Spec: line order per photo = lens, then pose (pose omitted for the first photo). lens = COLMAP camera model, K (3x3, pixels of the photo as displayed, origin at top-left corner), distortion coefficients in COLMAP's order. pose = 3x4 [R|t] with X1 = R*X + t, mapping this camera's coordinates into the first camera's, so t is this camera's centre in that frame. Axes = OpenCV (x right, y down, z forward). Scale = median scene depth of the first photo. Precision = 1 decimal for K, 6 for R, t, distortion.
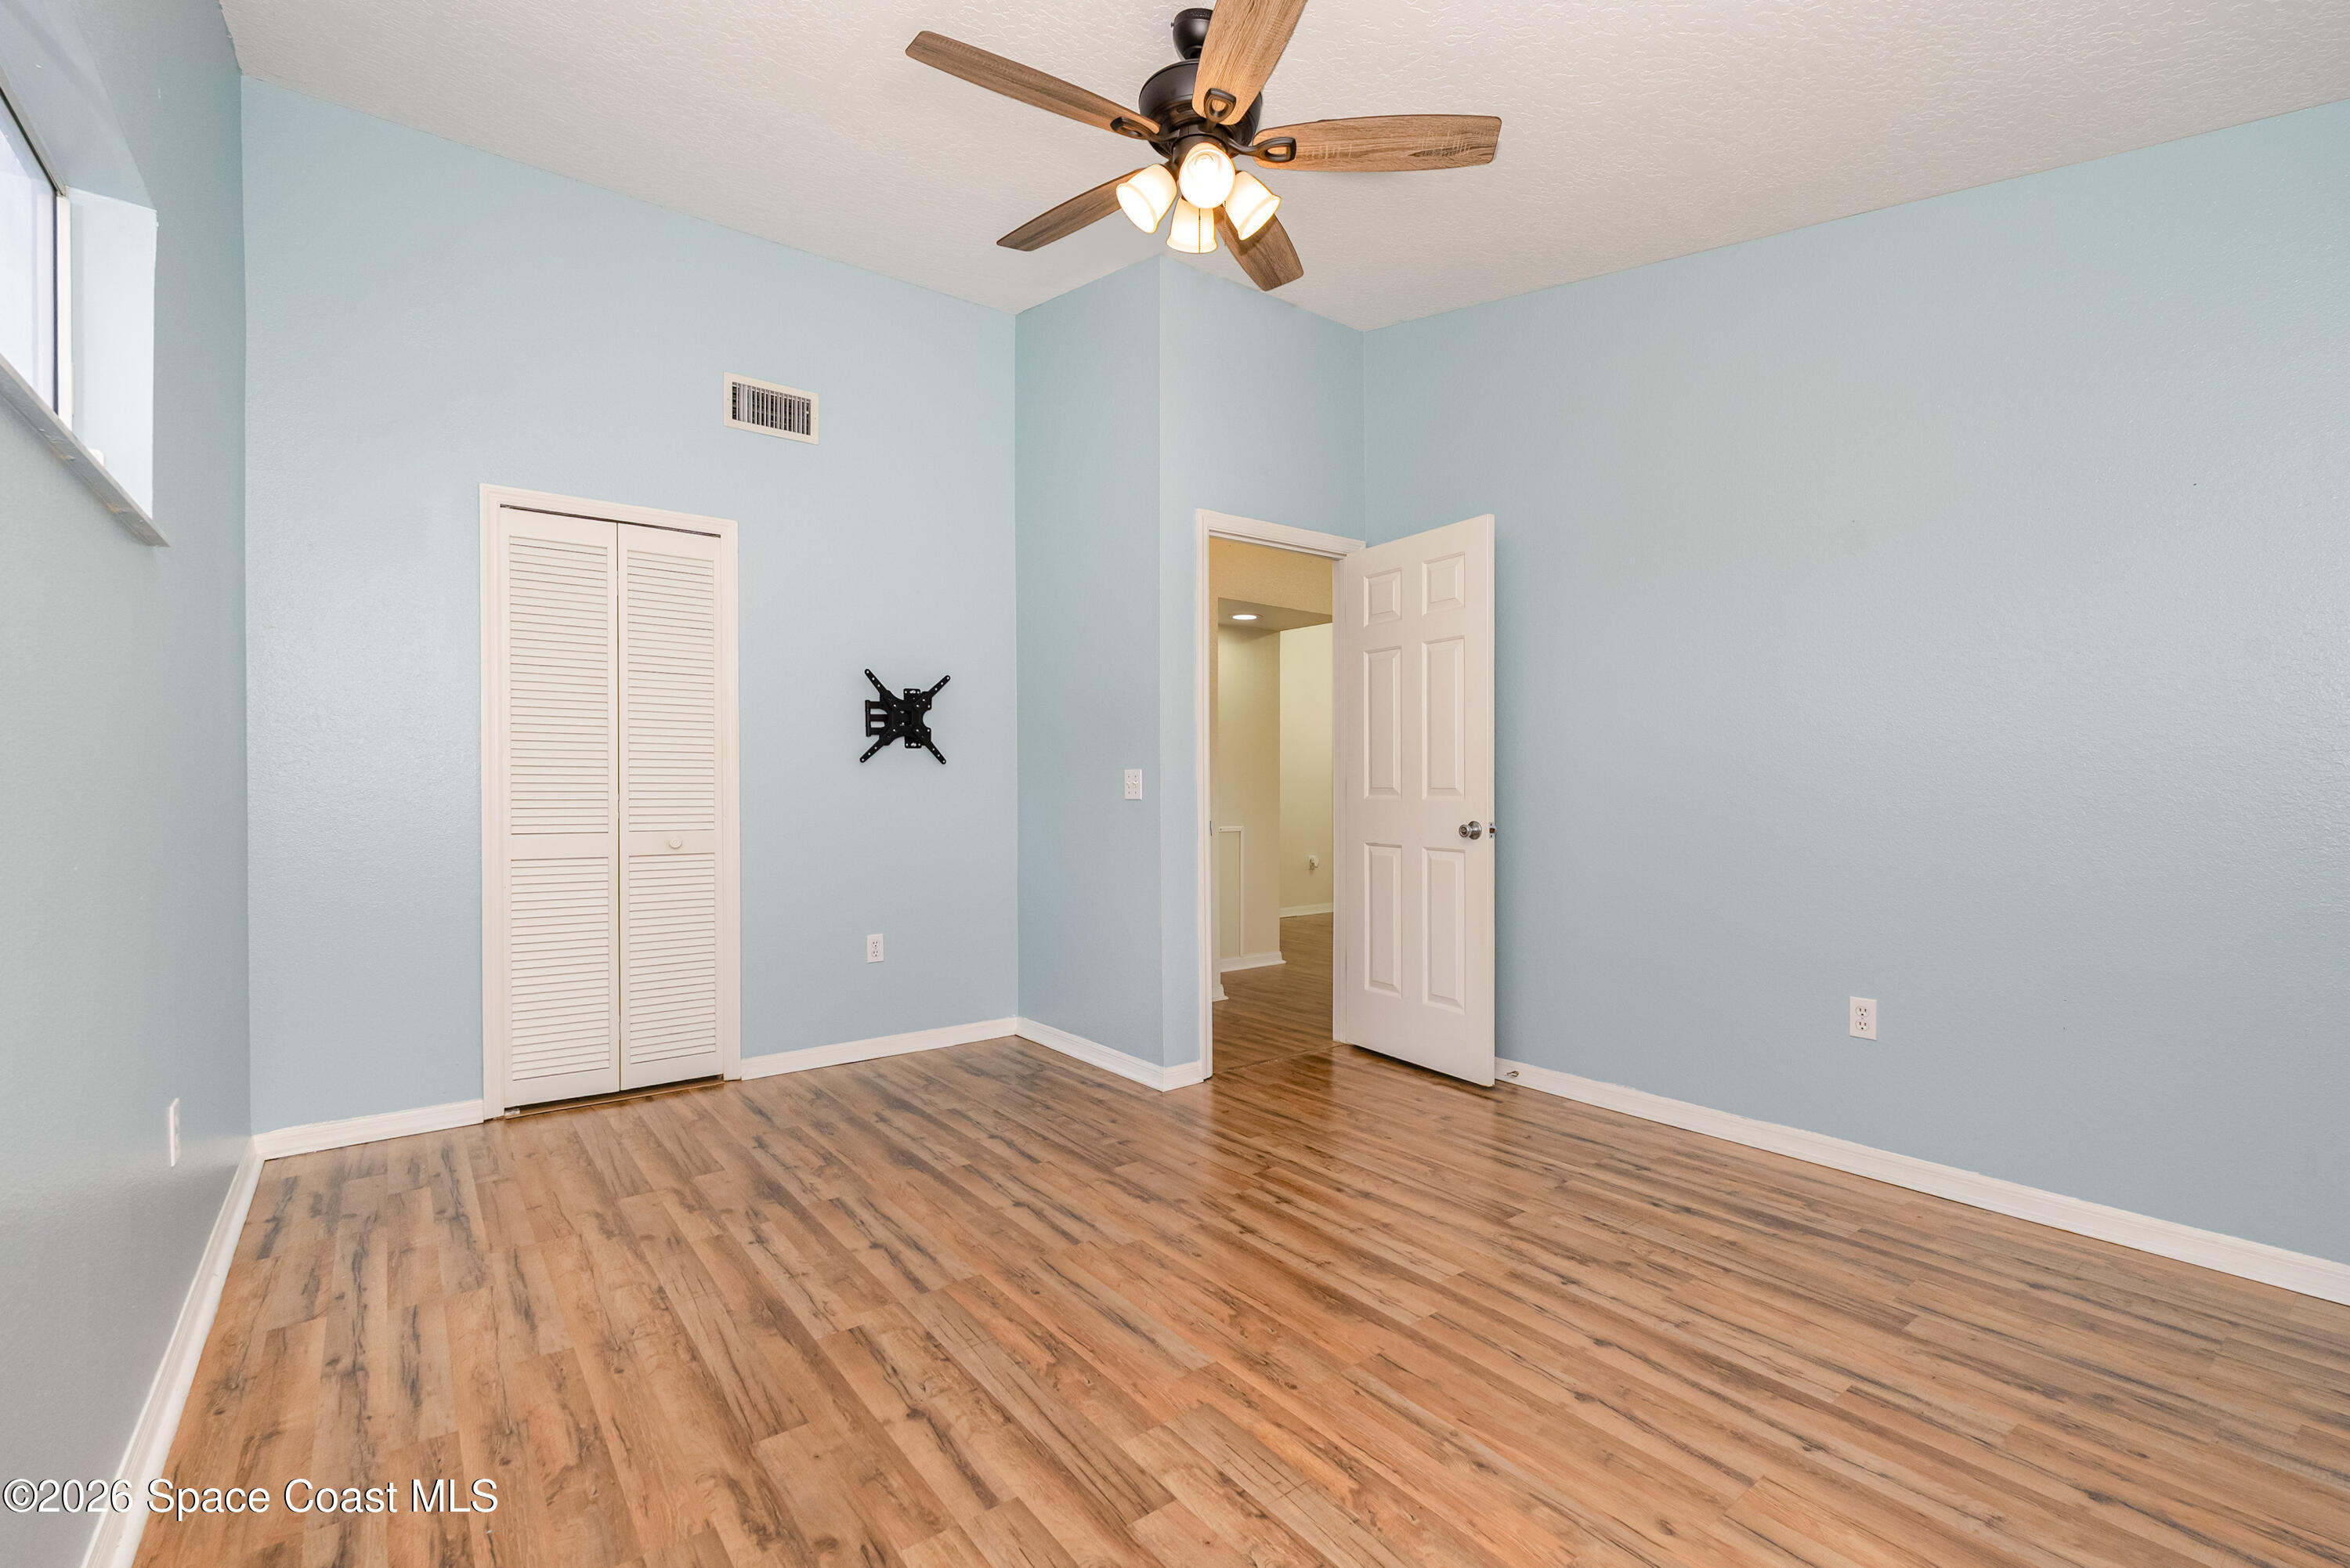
lens RADIAL K [[1049.0, 0, 1182.2], [0, 1049.0, 784.1], [0, 0, 1]] dist [0.000044, -0.000847]
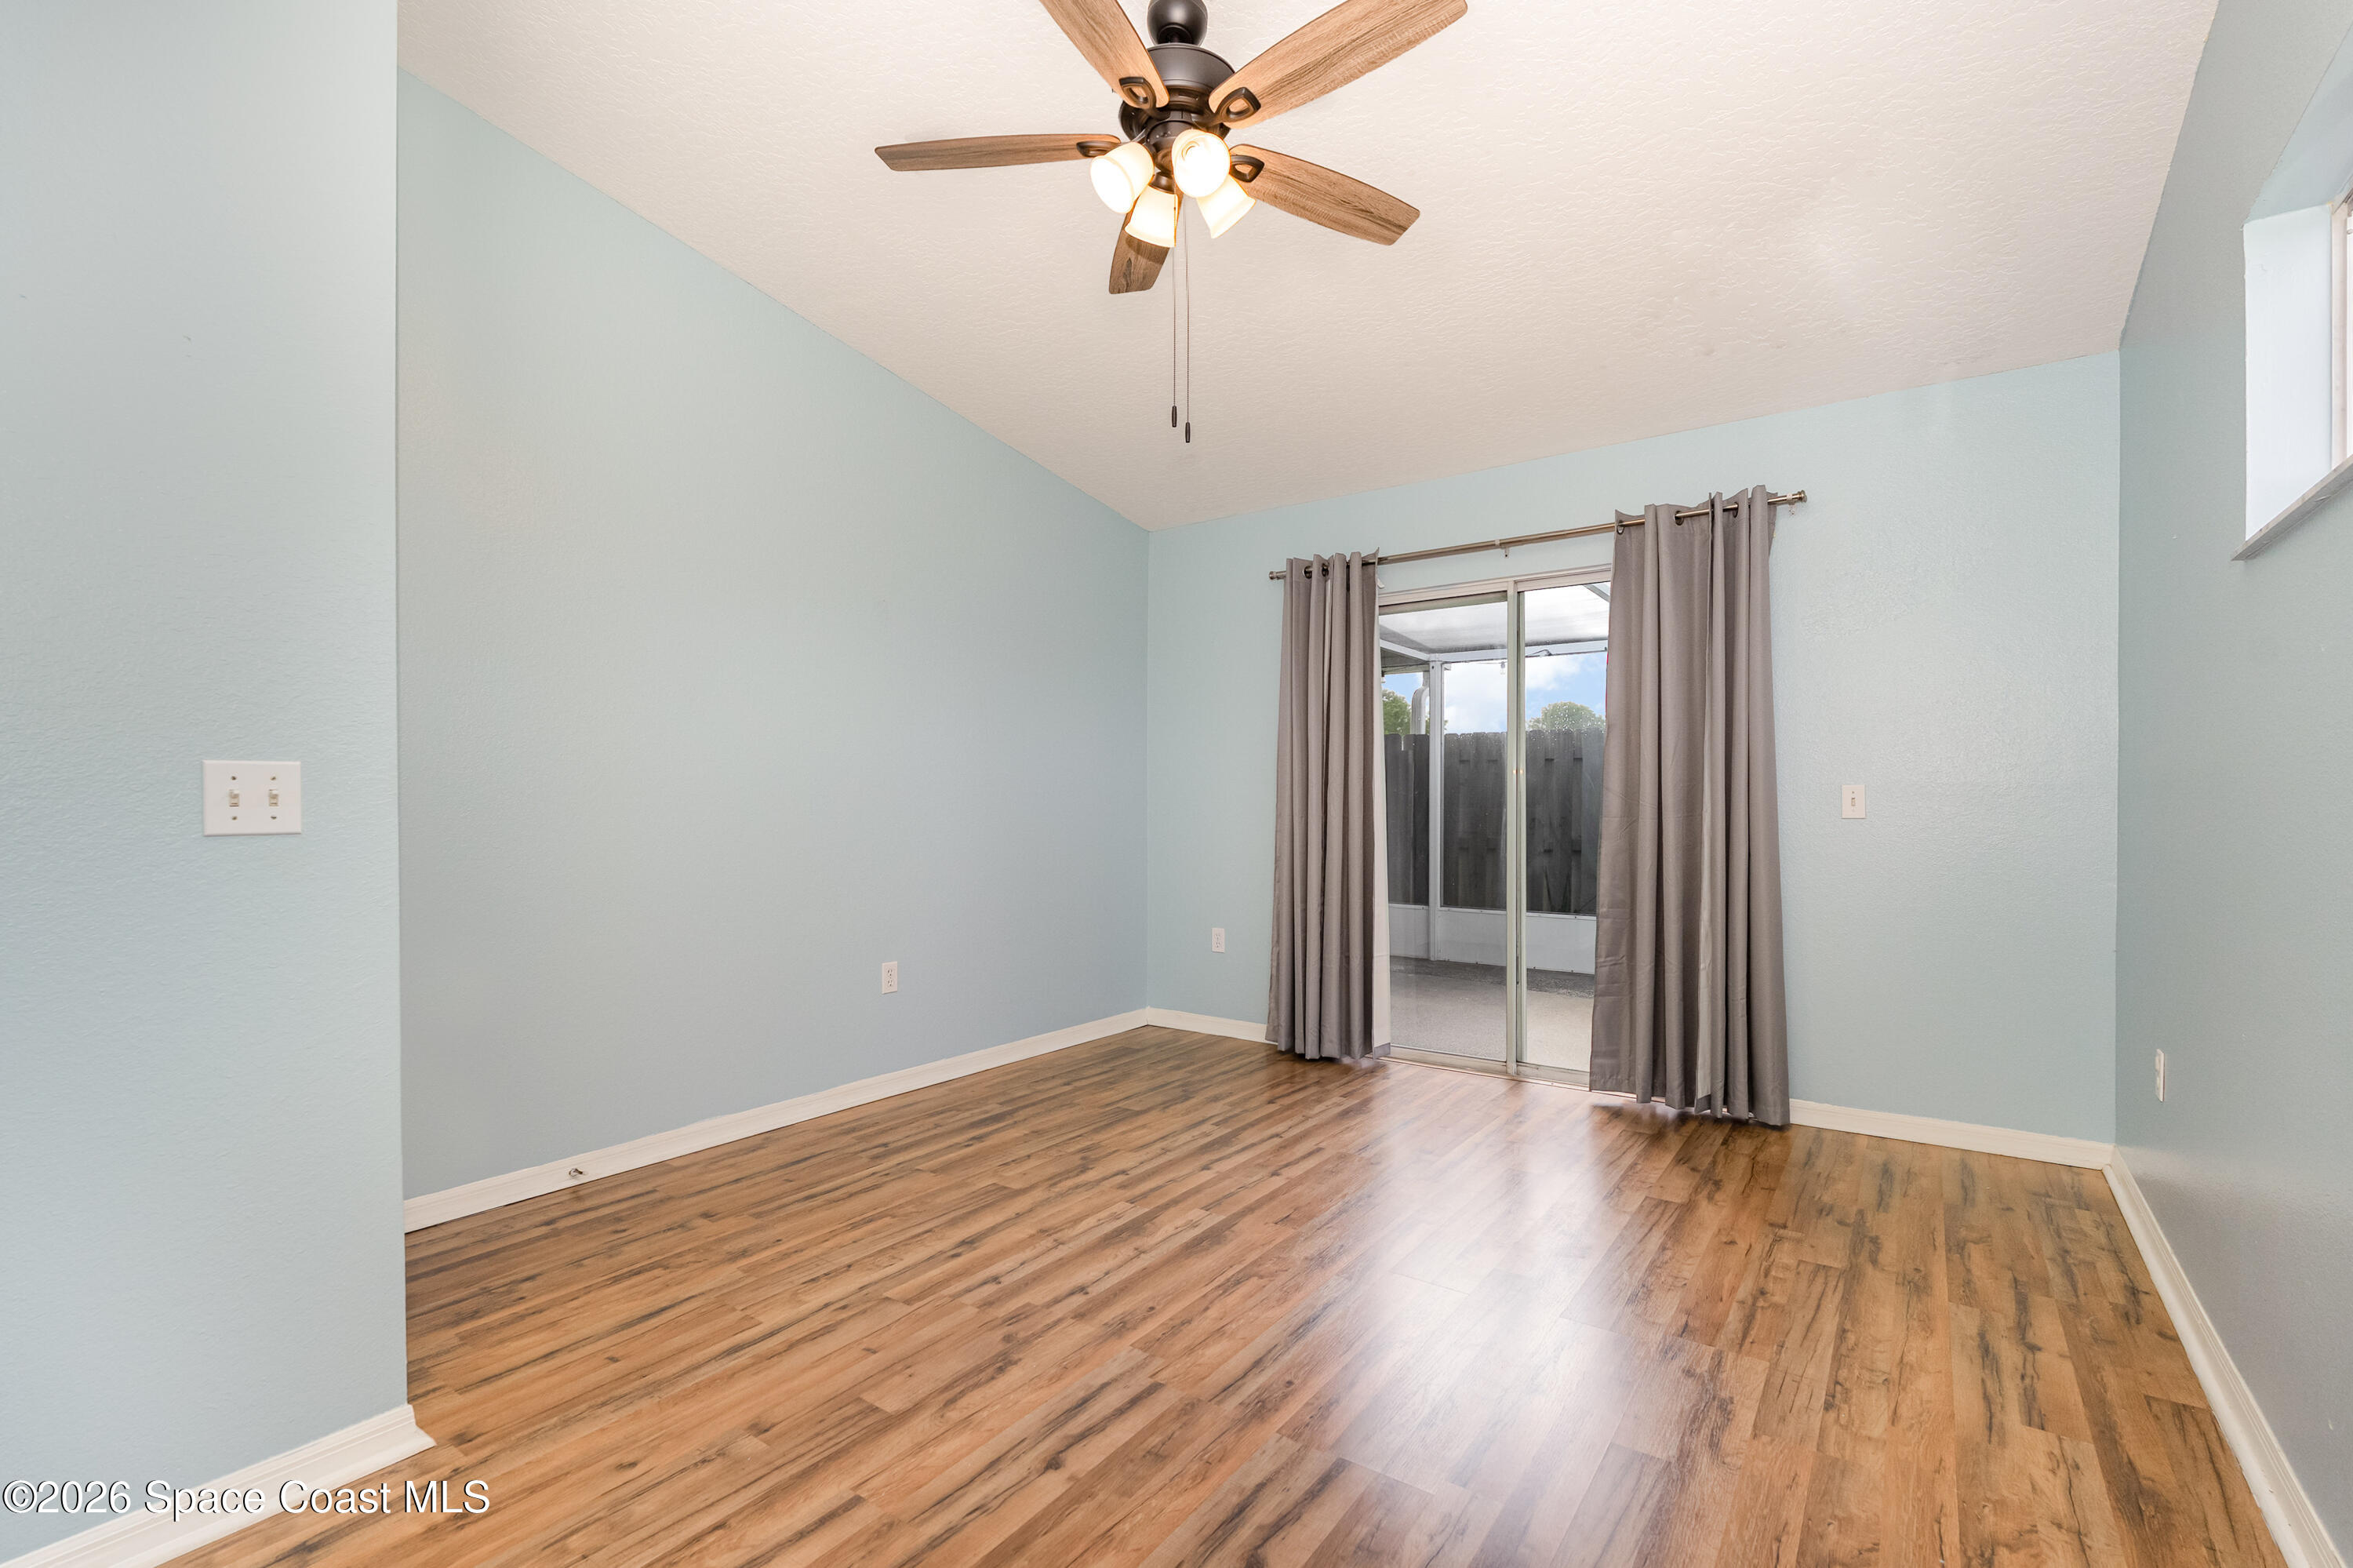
lens RADIAL K [[1050.4, 0, 1187.5], [0, 1050.4, 798.5], [0, 0, 1]] dist [0.000044, -0.000847]
pose [[-0.305272, 0.006154, 0.952245, -0.872175], [-0.001830, 0.999973, -0.007049, 0.005541], [-0.952263, -0.003894, -0.305253, 1.243417]]
